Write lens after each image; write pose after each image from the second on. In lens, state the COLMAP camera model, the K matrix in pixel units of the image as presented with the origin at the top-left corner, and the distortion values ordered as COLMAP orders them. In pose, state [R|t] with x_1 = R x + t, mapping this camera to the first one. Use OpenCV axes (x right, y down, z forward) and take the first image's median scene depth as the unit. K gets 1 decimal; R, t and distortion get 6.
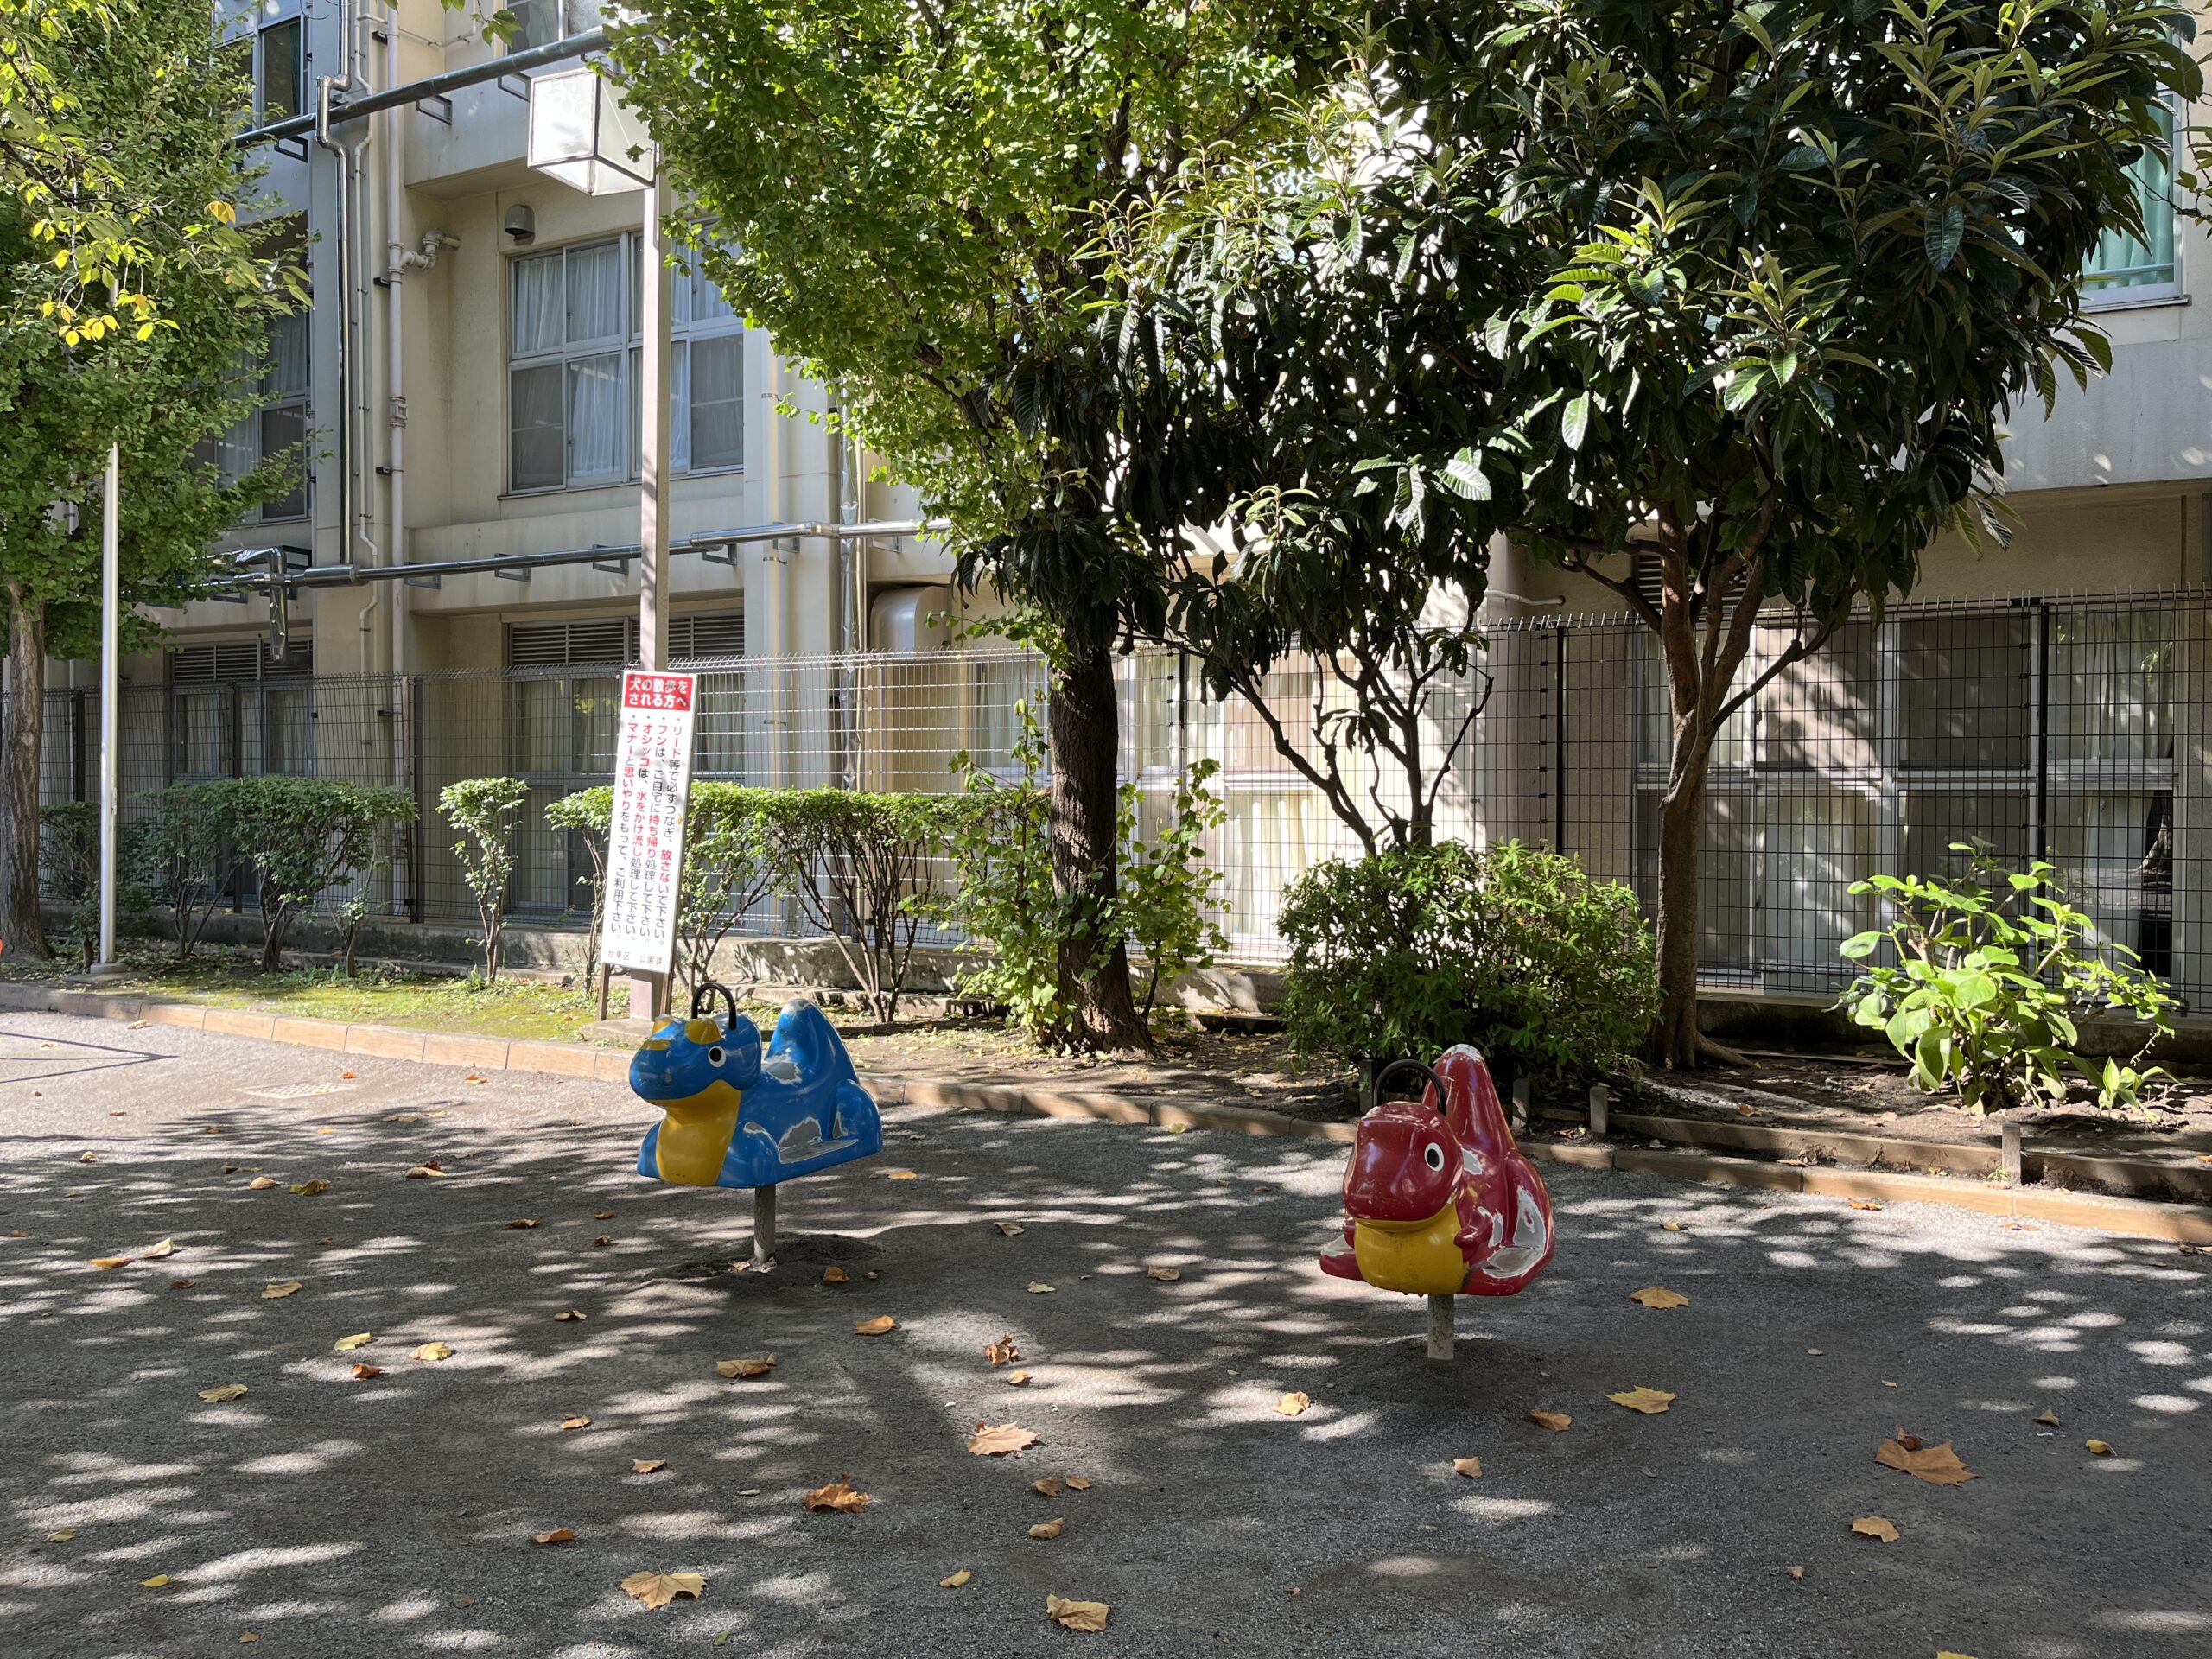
lens RADIAL K [[1743.7, 0, 1106.0], [0, 1743.7, 829.5], [0, 0, 1]] dist [0.090175, -0.128975]
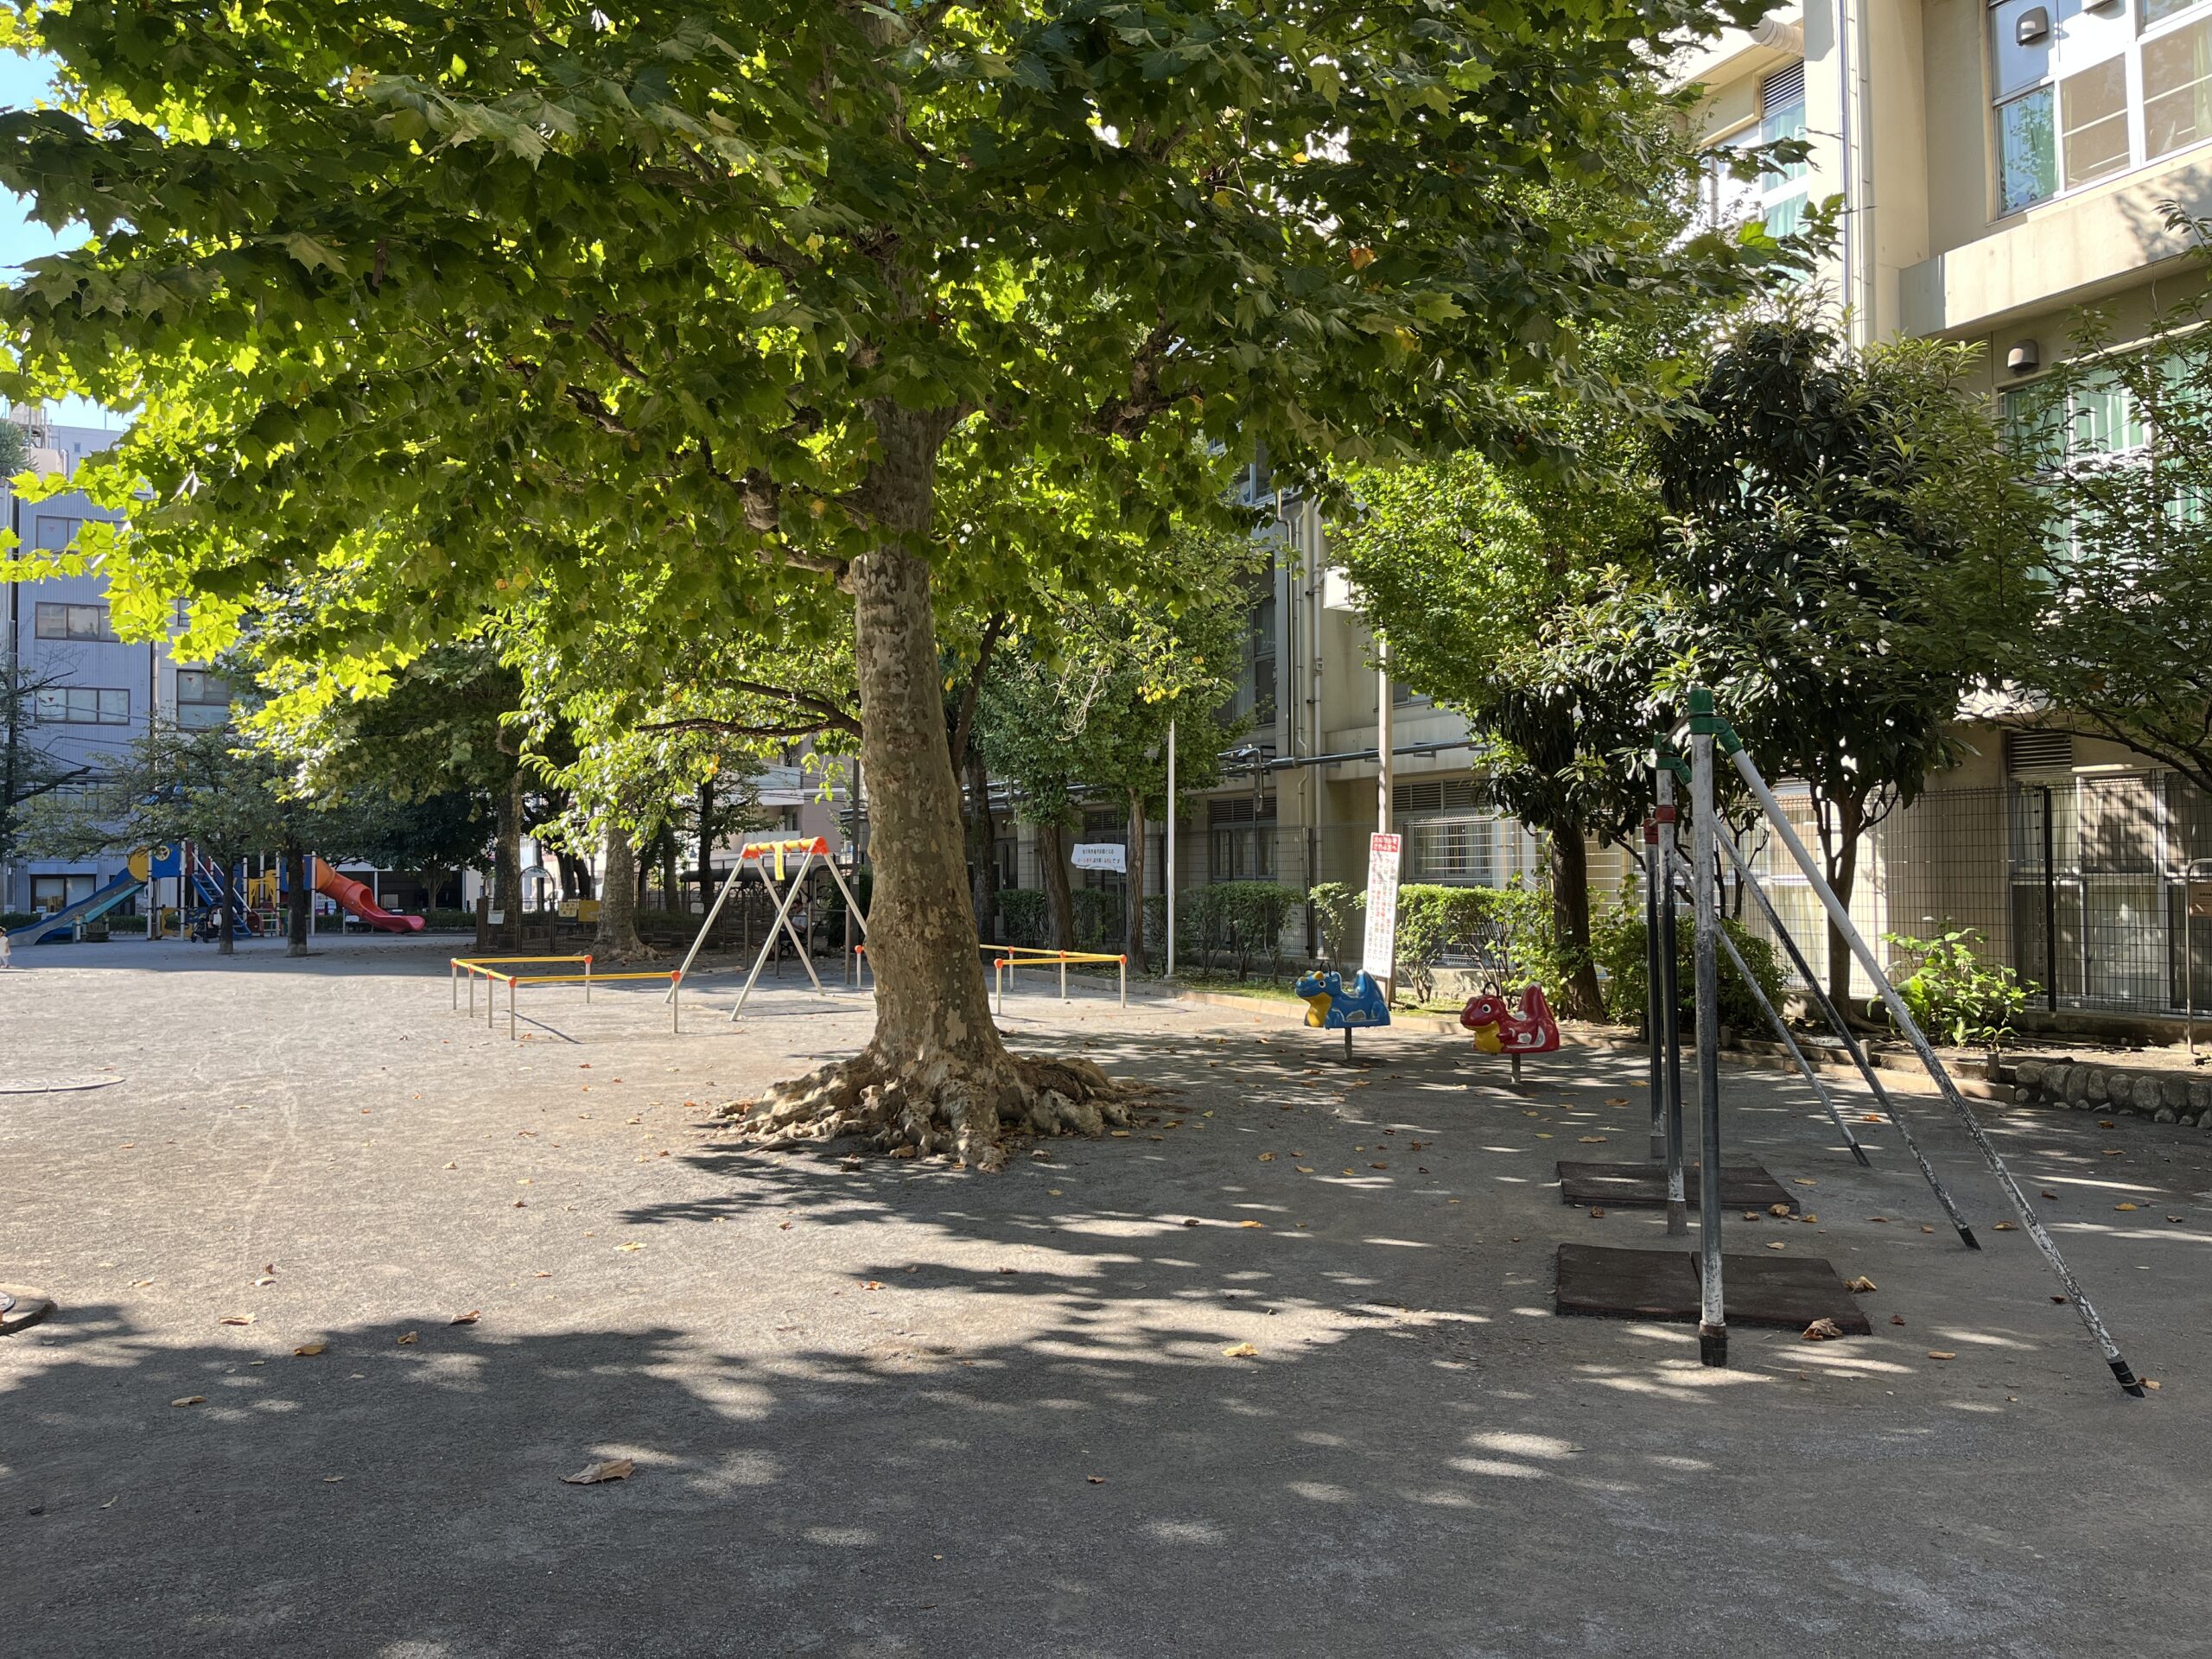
lens RADIAL K [[1743.7, 0, 1106.0], [0, 1743.7, 829.5], [0, 0, 1]] dist [0.090175, -0.128975]
pose [[0.836716, -0.031737, -0.546717, 0.453095], [0.010781, 0.999080, -0.041497, -0.008930], [0.547531, 0.028827, 0.836288, -0.689668]]
